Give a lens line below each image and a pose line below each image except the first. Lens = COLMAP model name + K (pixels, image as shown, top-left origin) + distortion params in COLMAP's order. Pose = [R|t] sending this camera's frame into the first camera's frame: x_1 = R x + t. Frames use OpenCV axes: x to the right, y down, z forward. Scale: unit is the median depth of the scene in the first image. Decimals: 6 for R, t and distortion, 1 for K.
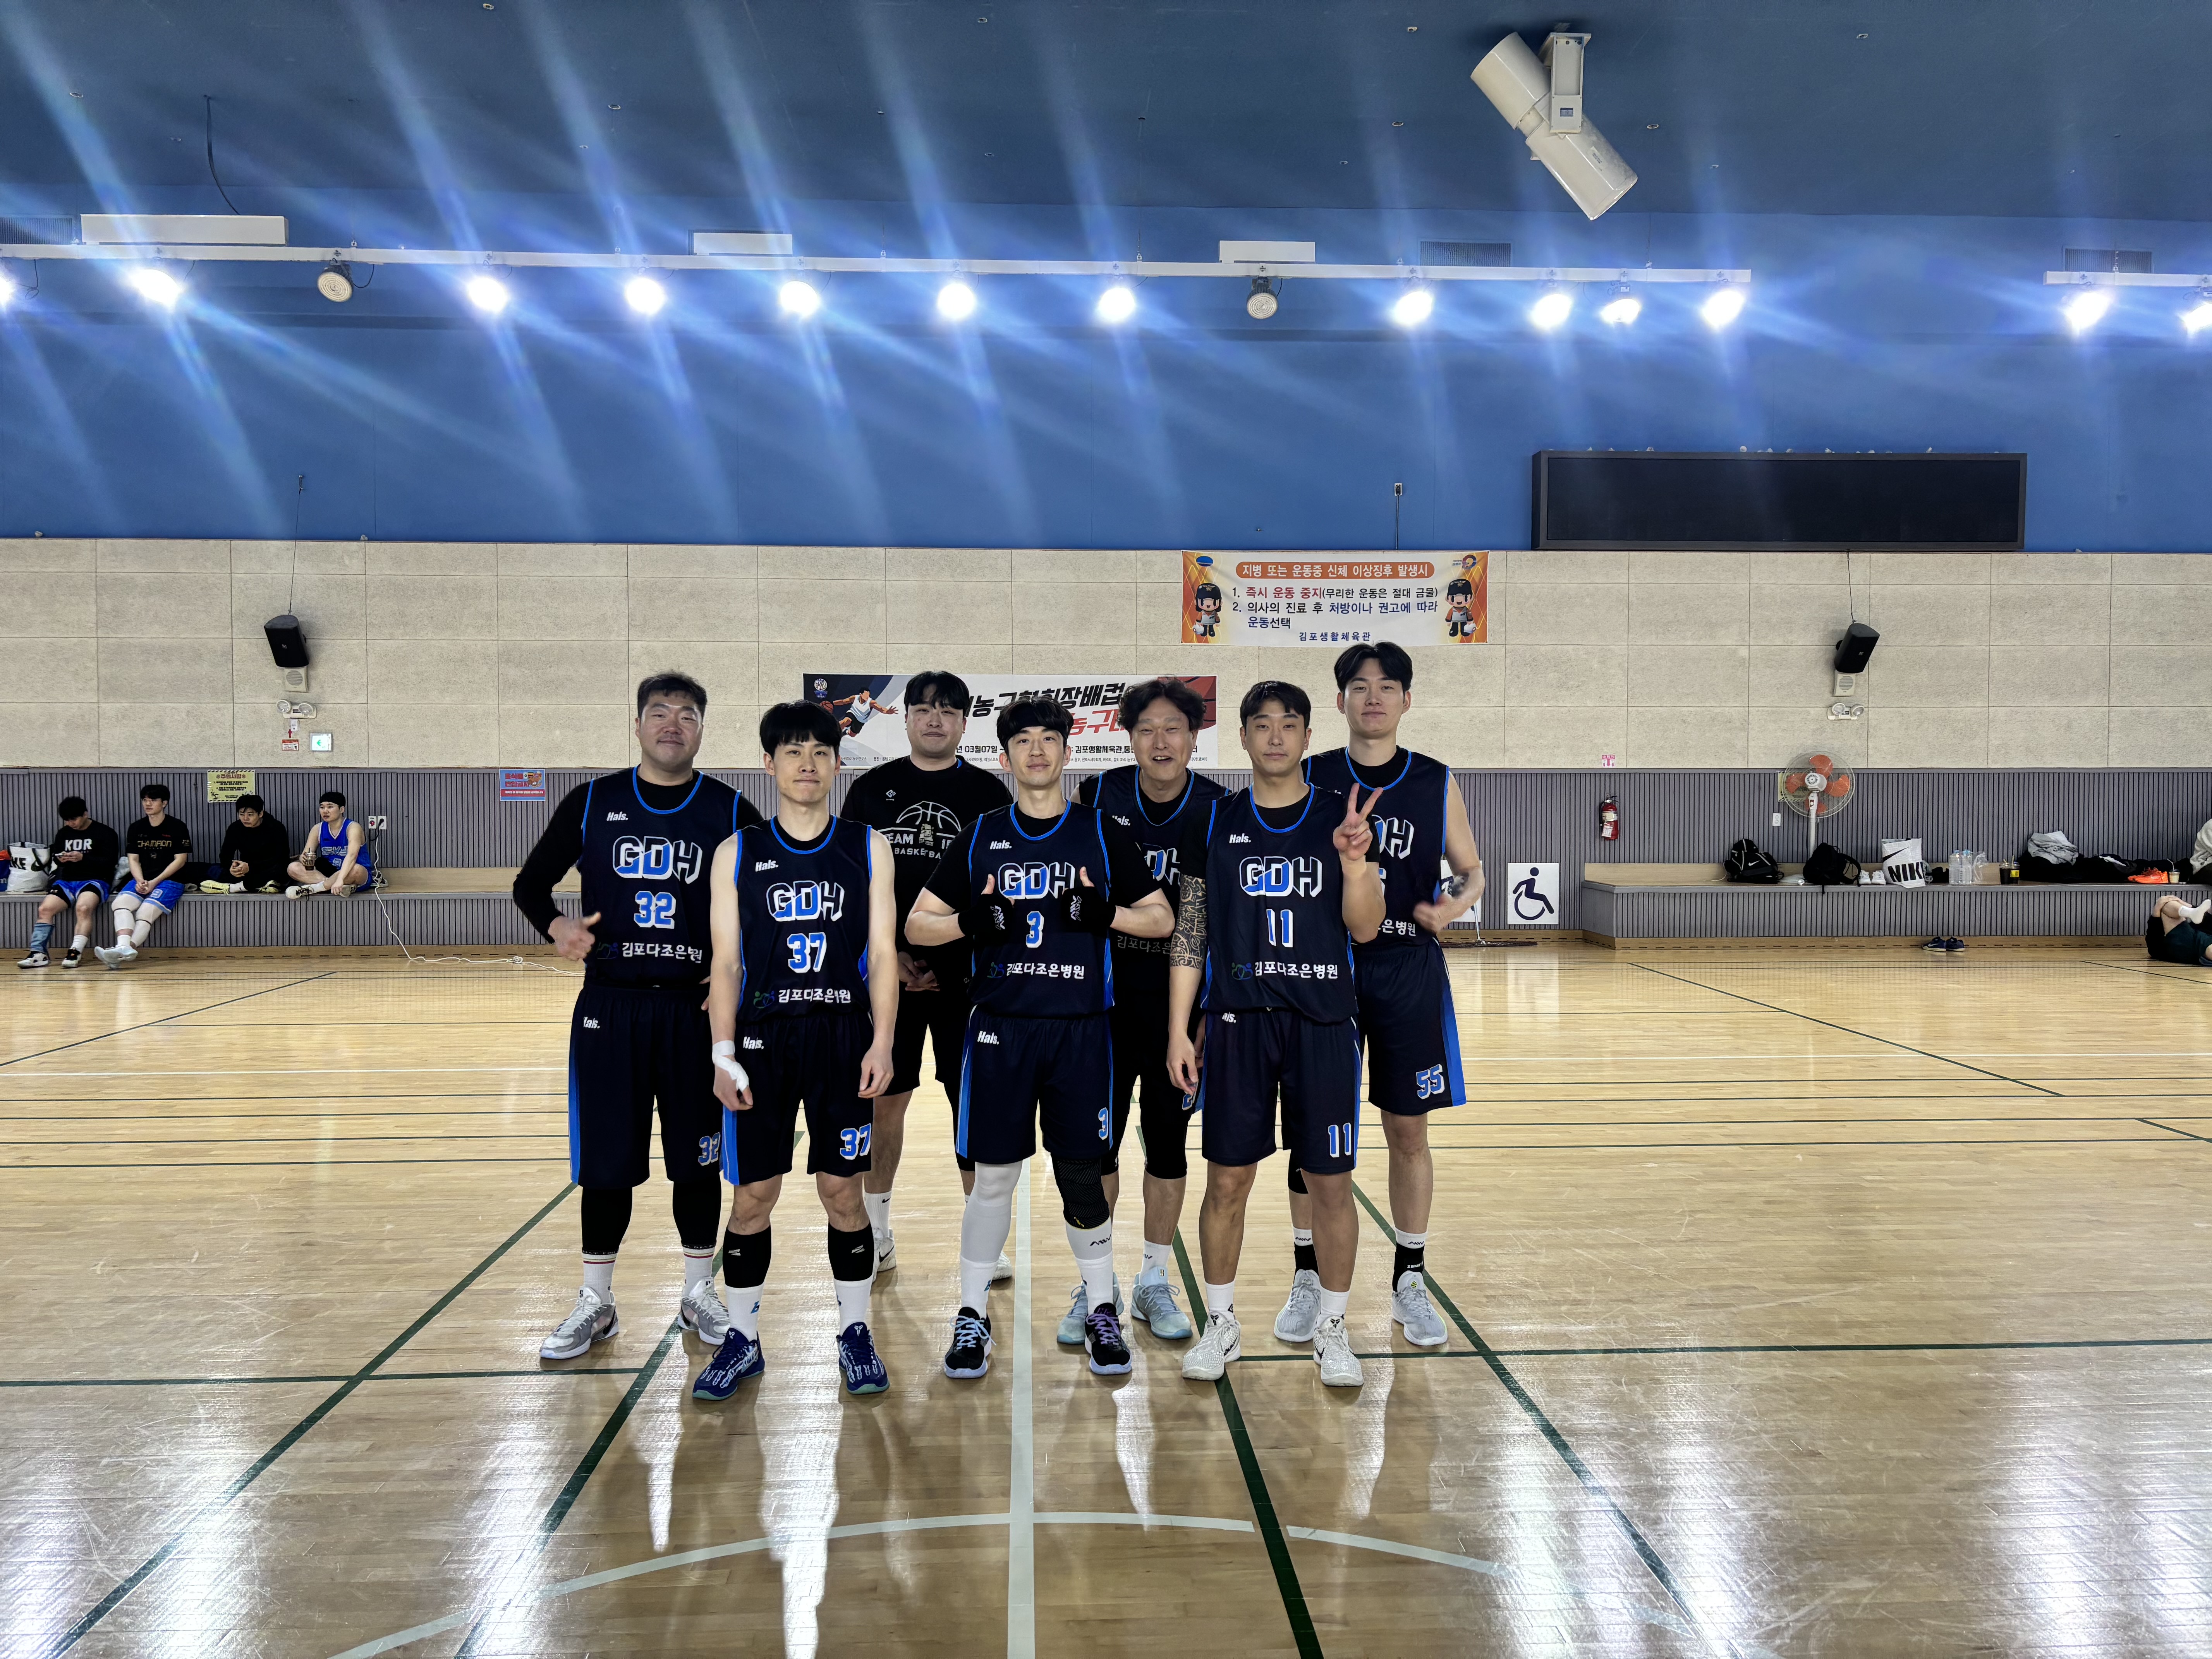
lens RADIAL K [[2090.5, 0, 1152.7], [0, 2090.5, 835.9], [0, 0, 1]] dist [0.078603, -0.097352]
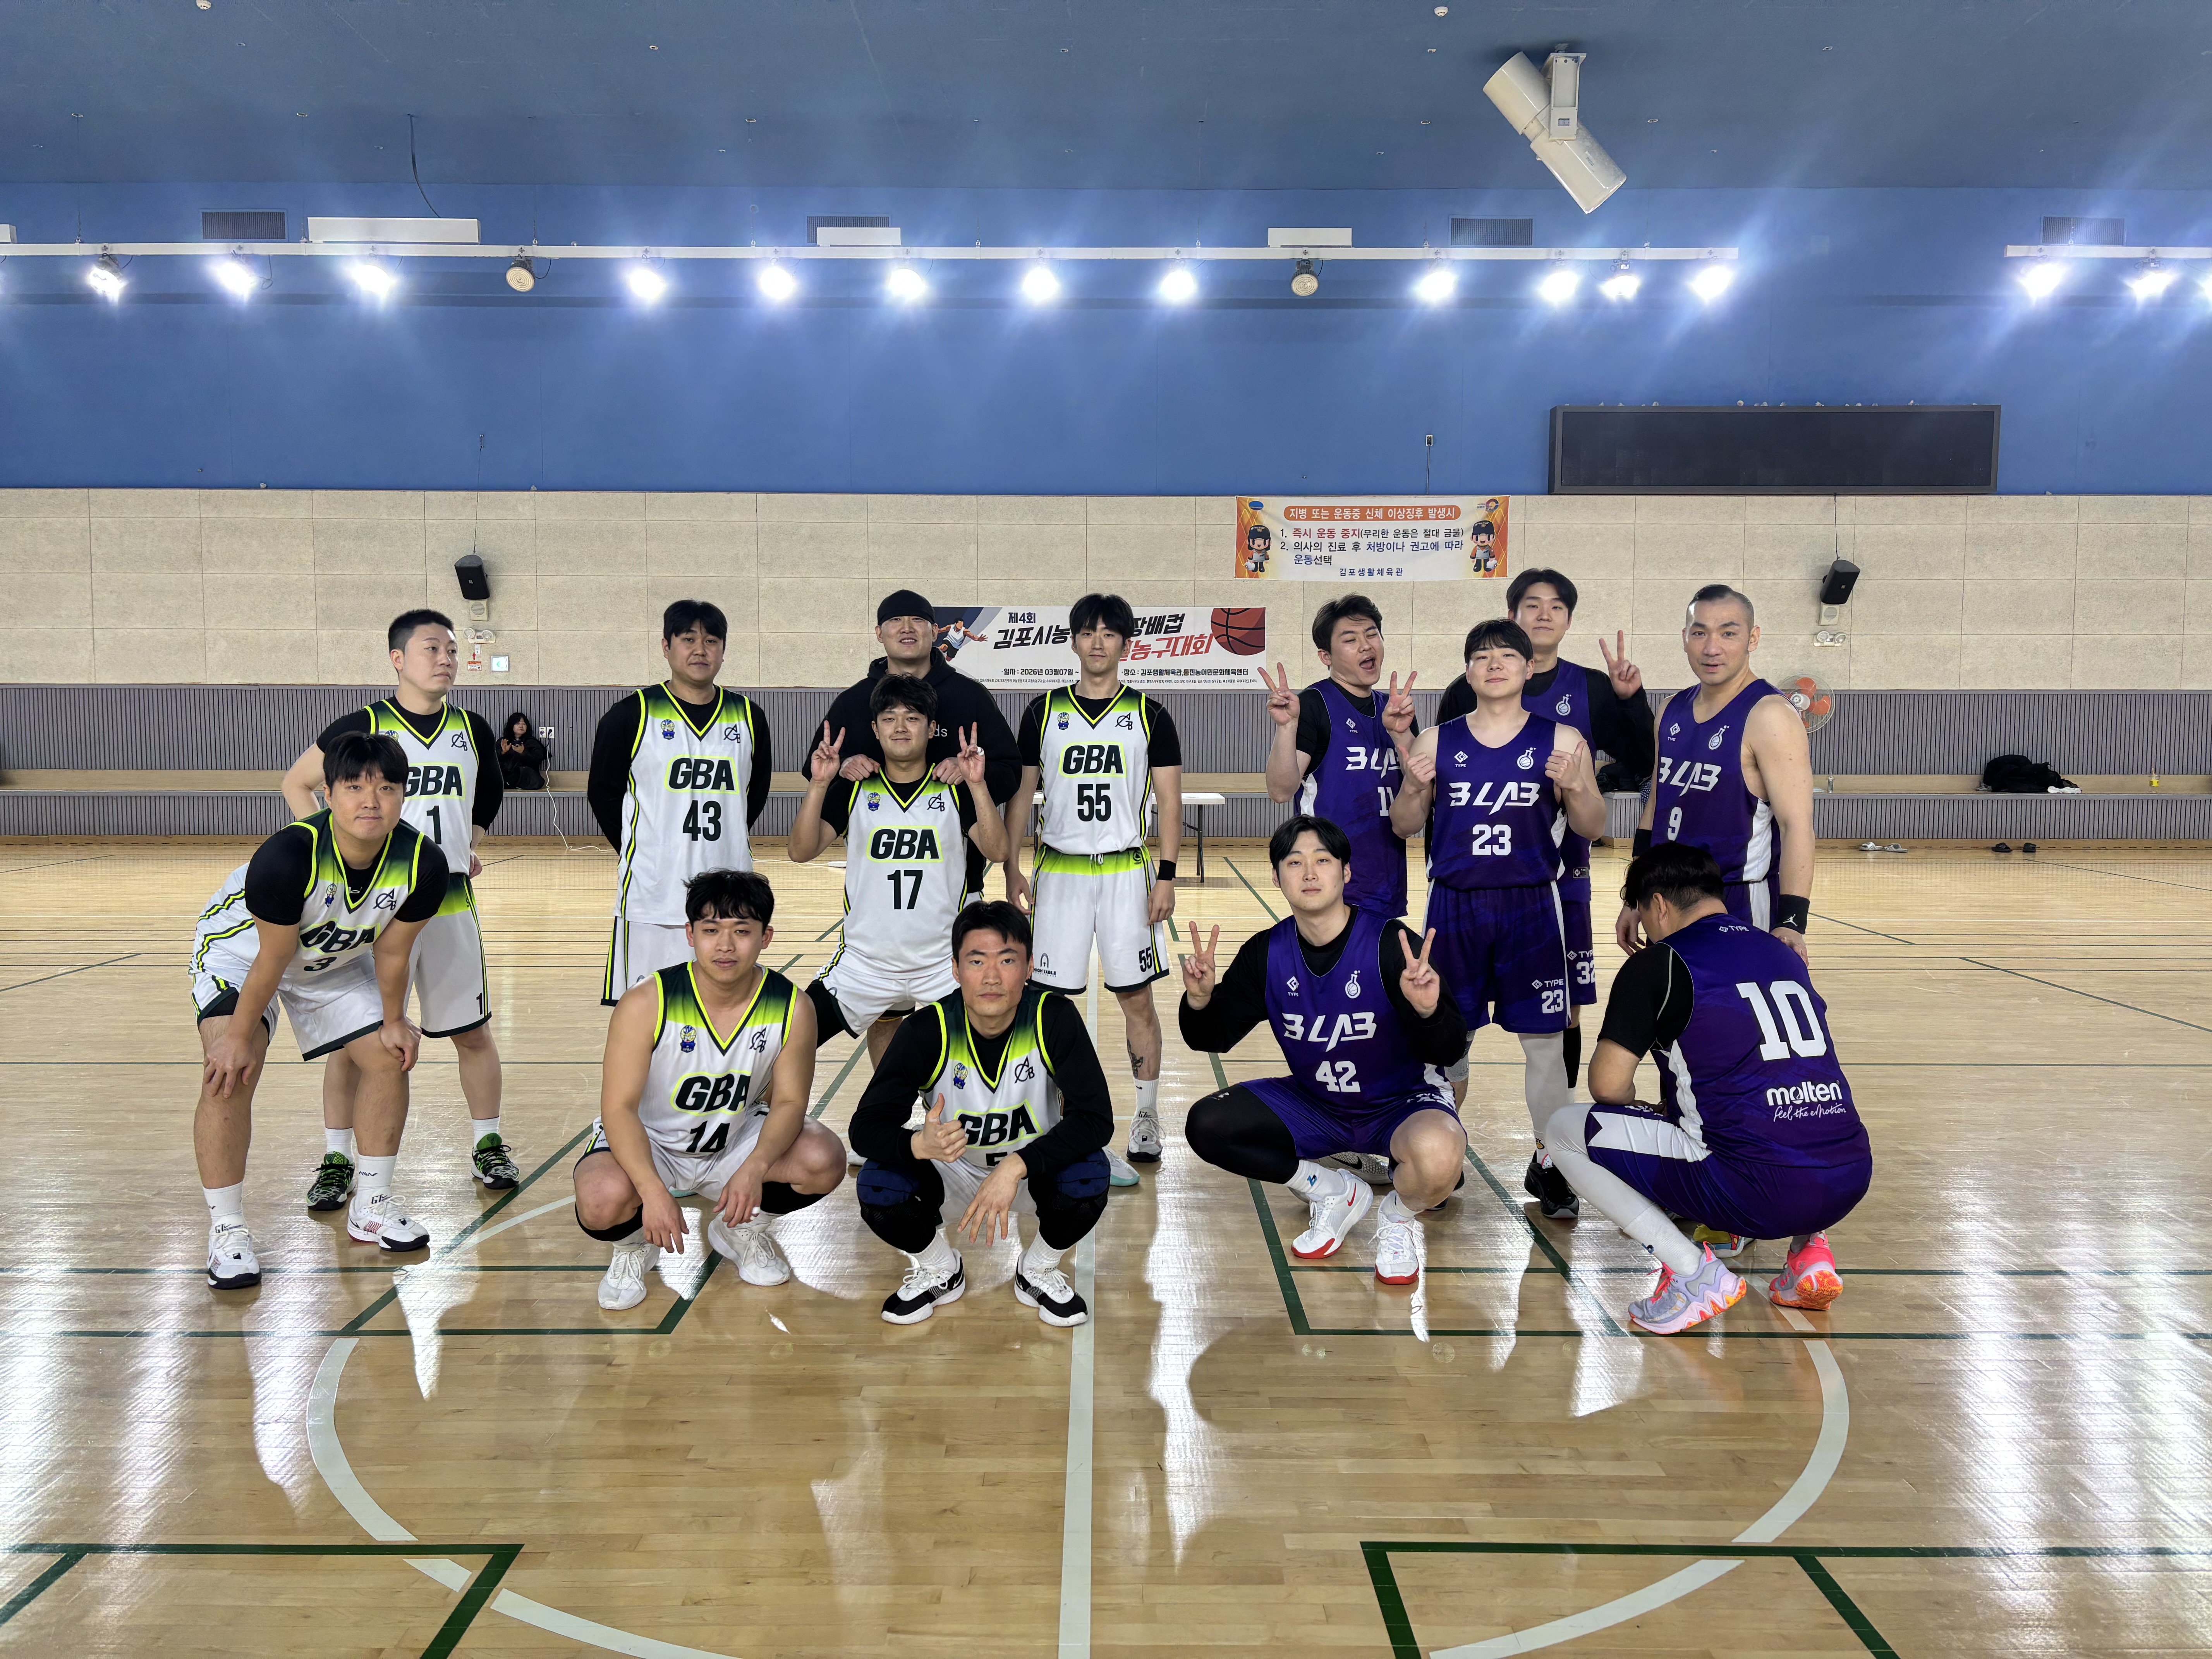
lens RADIAL K [[2090.5, 0, 1132.8], [0, 2090.5, 848.3], [0, 0, 1]] dist [0.078603, -0.097352]
pose [[0.999041, 0.005605, -0.043434, 0.008825], [-0.003814, 0.999143, 0.041210, 0.008364], [0.043628, -0.041005, 0.998206, -0.153924]]
